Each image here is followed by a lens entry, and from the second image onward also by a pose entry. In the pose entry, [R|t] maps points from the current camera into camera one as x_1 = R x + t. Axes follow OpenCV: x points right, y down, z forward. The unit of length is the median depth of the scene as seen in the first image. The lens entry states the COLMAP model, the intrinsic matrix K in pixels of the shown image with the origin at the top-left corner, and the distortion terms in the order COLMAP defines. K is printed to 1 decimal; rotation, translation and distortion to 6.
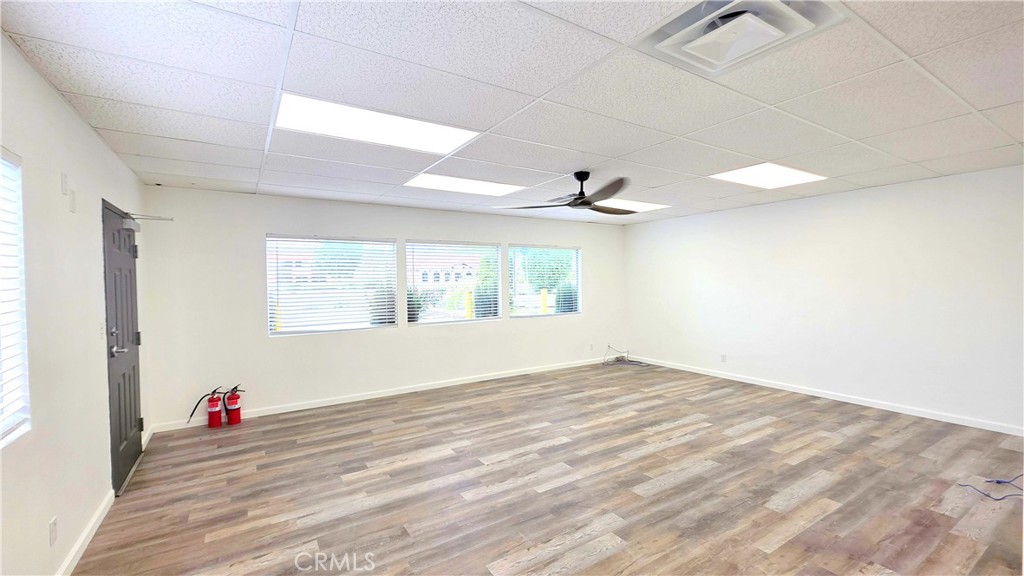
lens RADIAL K [[416.0, 0, 513.4], [0, 416.0, 288.5], [0, 0, 1]] dist [0.001891, -0.000375]
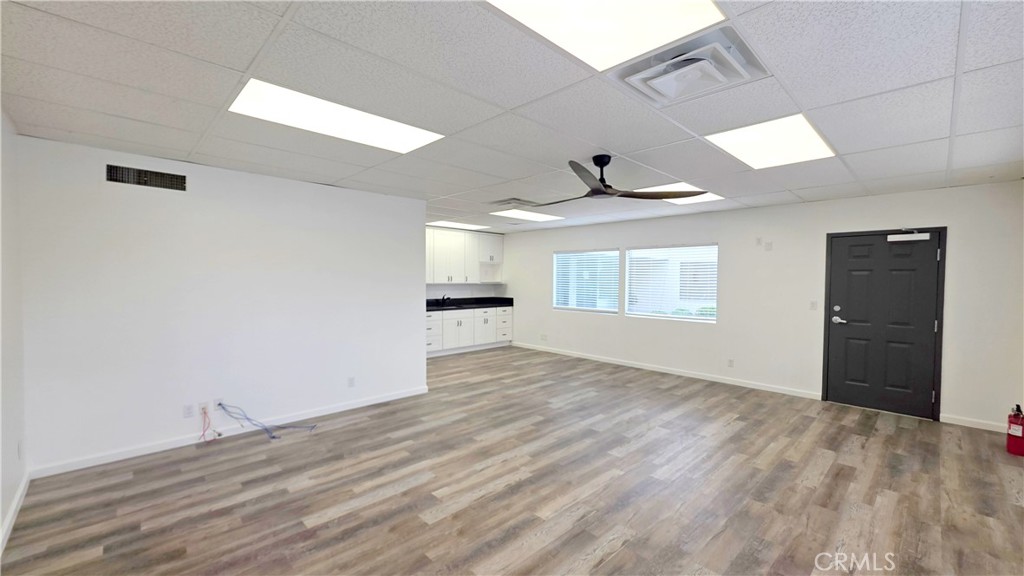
lens RADIAL K [[416.0, 0, 510.5], [0, 416.0, 290.8], [0, 0, 1]] dist [0.001891, -0.000375]
pose [[-0.979270, 0.011490, -0.202235, 0.516162], [0.001633, 0.998805, 0.048838, -0.039637], [0.202554, 0.047495, -0.978119, 1.777402]]
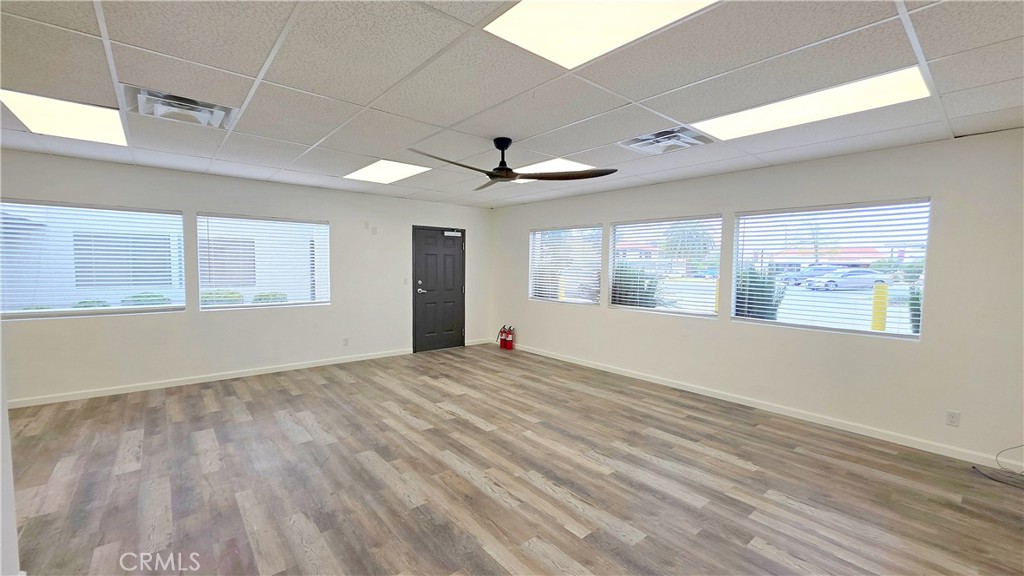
lens RADIAL K [[416.0, 0, 520.2], [0, 416.0, 284.9], [0, 0, 1]] dist [0.001891, -0.000375]
pose [[0.153417, 0.062875, -0.986159, 1.027130], [-0.032680, 0.997751, 0.058530, -0.024836], [0.987621, 0.023249, 0.155127, 0.883894]]
